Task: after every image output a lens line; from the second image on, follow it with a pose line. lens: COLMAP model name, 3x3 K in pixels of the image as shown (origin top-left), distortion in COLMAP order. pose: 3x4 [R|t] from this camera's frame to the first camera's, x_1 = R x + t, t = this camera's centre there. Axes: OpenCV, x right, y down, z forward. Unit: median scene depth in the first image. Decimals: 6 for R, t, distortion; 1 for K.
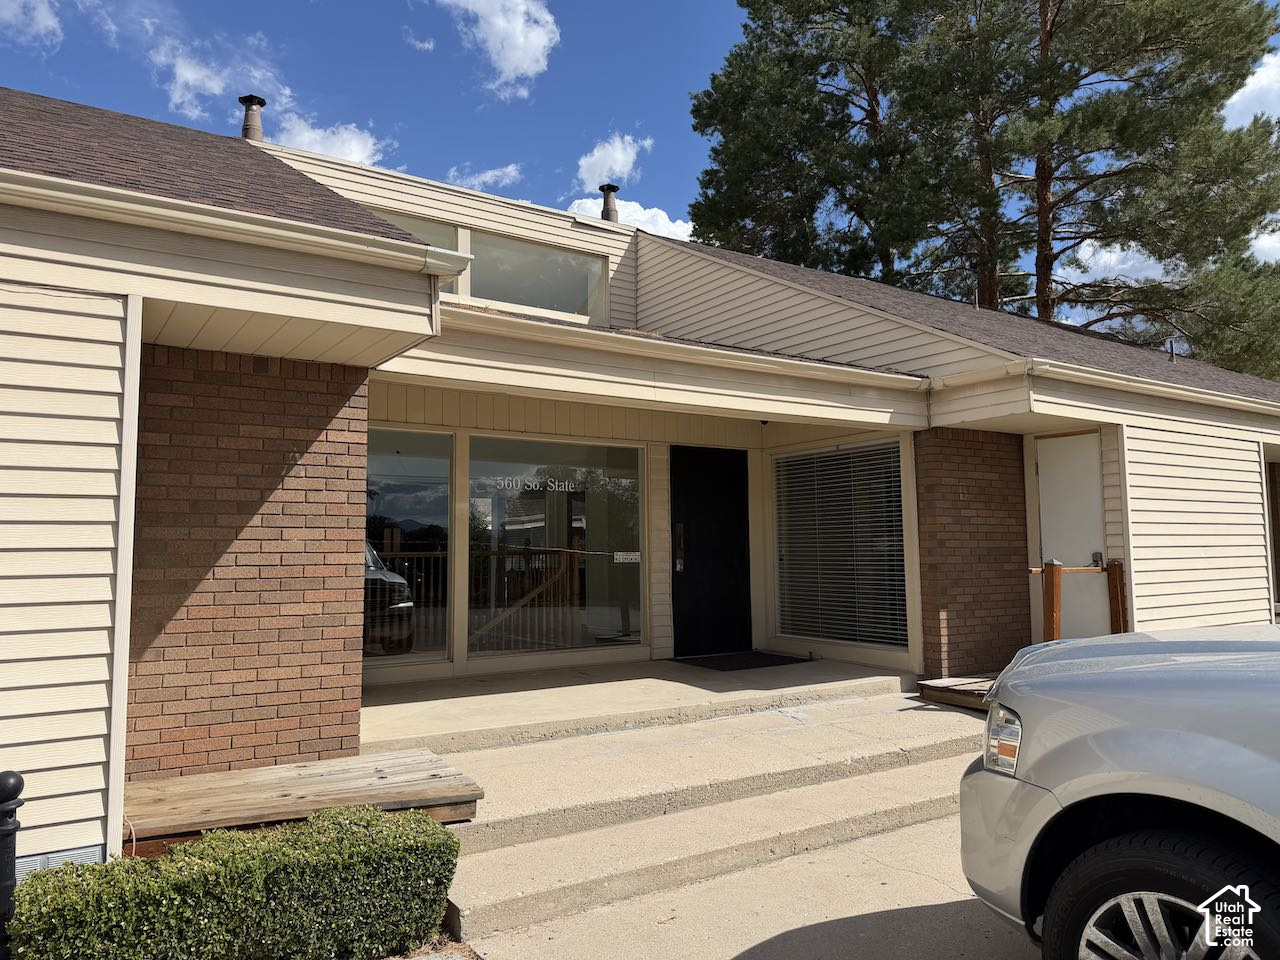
lens RADIAL K [[875.8, 0, 600.9], [0, 875.8, 485.1], [0, 0, 1]] dist [0.045349, -0.114510]
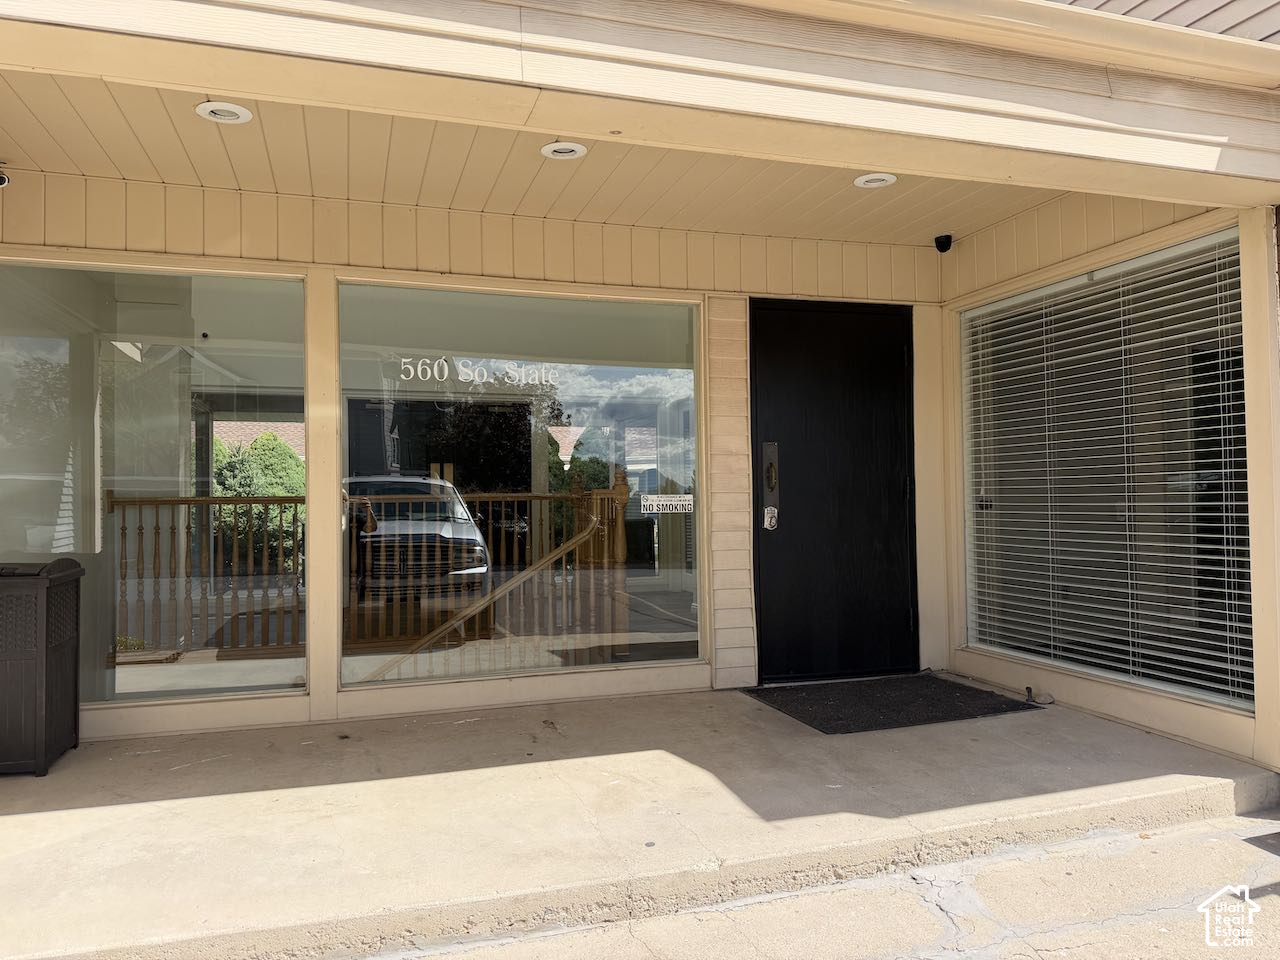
lens RADIAL K [[875.8, 0, 600.9], [0, 875.8, 485.1], [0, 0, 1]] dist [0.045349, -0.114510]
pose [[0.963513, -0.012874, -0.267351, 0.134843], [0.028175, 0.998172, 0.053475, 0.039050], [0.266174, -0.059056, 0.962114, 0.448125]]
